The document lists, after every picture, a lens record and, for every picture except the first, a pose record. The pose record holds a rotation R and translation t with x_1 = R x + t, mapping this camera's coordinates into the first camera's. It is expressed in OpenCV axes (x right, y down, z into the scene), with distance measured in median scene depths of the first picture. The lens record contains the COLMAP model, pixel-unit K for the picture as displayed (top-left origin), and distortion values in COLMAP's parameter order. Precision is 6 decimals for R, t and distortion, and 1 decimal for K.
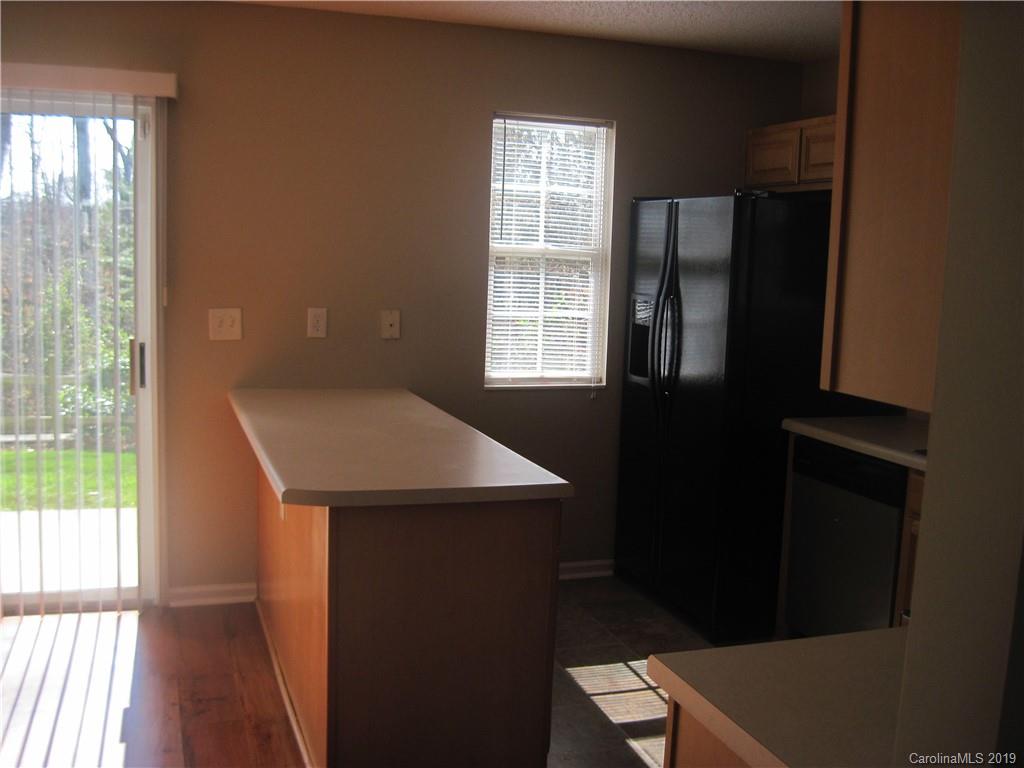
lens RADIAL K [[1034.9, 0, 514.2], [0, 1034.9, 387.0], [0, 0, 1]] dist [-0.112215, 0.000000]
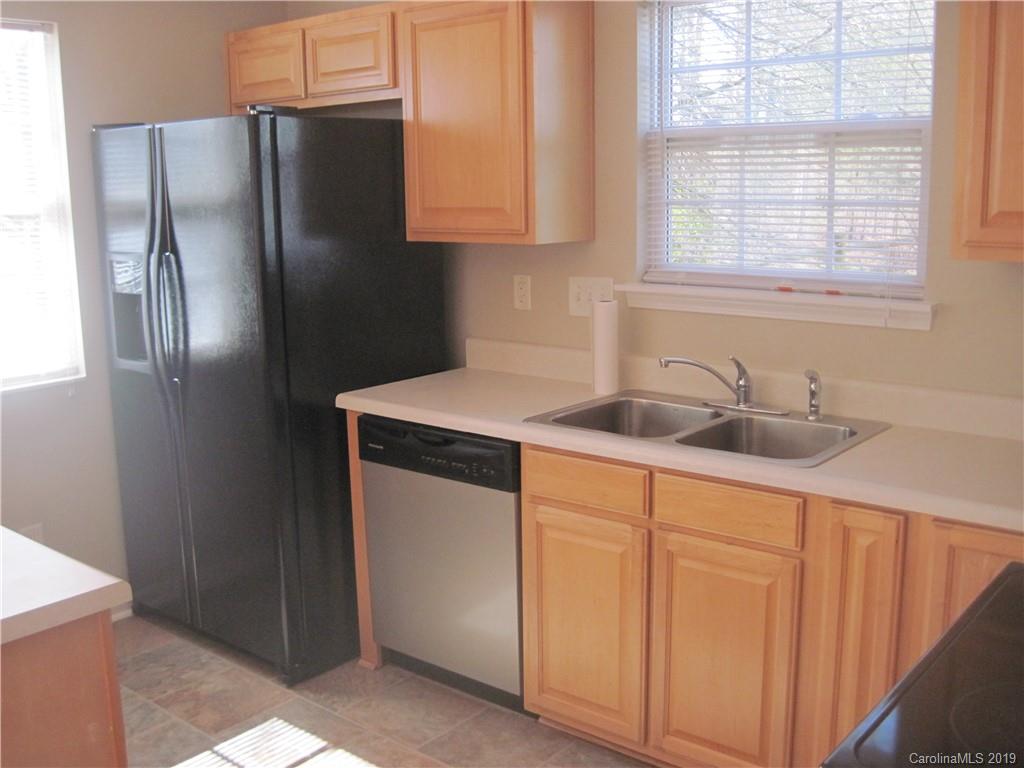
lens RADIAL K [[1034.9, 0, 509.4], [0, 1034.9, 382.7], [0, 0, 1]] dist [-0.112215, 0.000000]
pose [[0.851199, -0.145060, 0.504398, -0.024595], [0.110532, 0.989038, 0.097908, -0.038598], [-0.513071, -0.027587, 0.857903, 0.222372]]
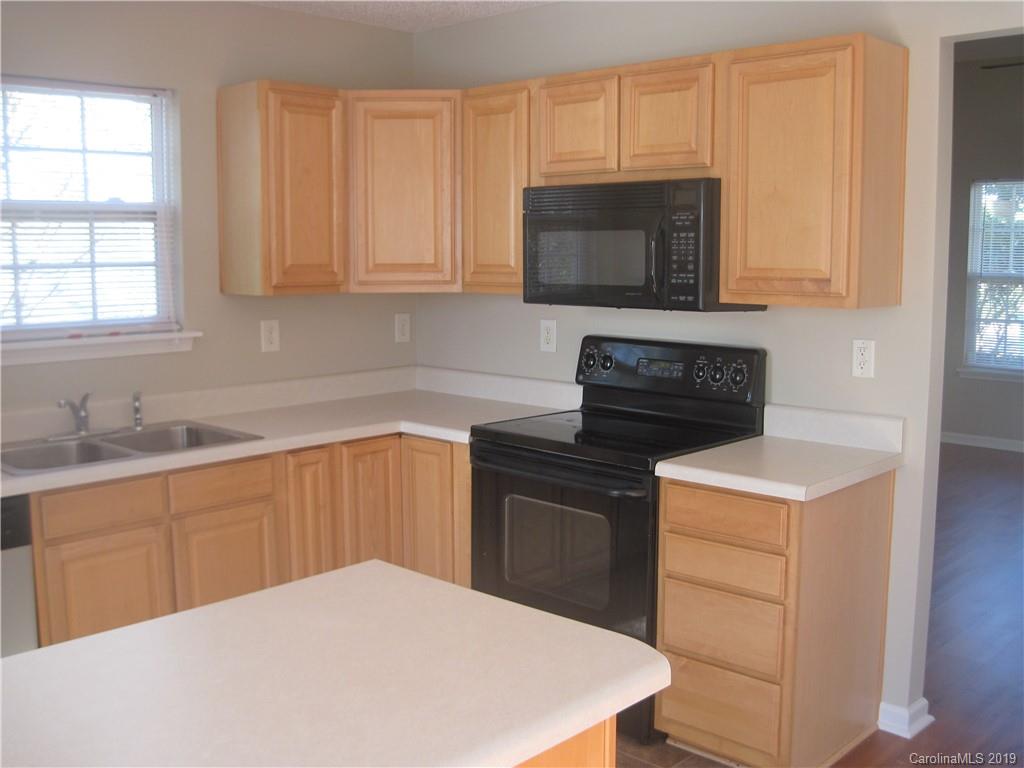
lens RADIAL K [[1034.9, 0, 512.0], [0, 1034.9, 386.2], [0, 0, 1]] dist [-0.112215, 0.000000]
pose [[-0.466030, -0.154611, 0.871155, -0.401367], [0.090395, 0.971140, 0.220714, -0.121978], [-0.880139, 0.181608, -0.438604, 0.760002]]
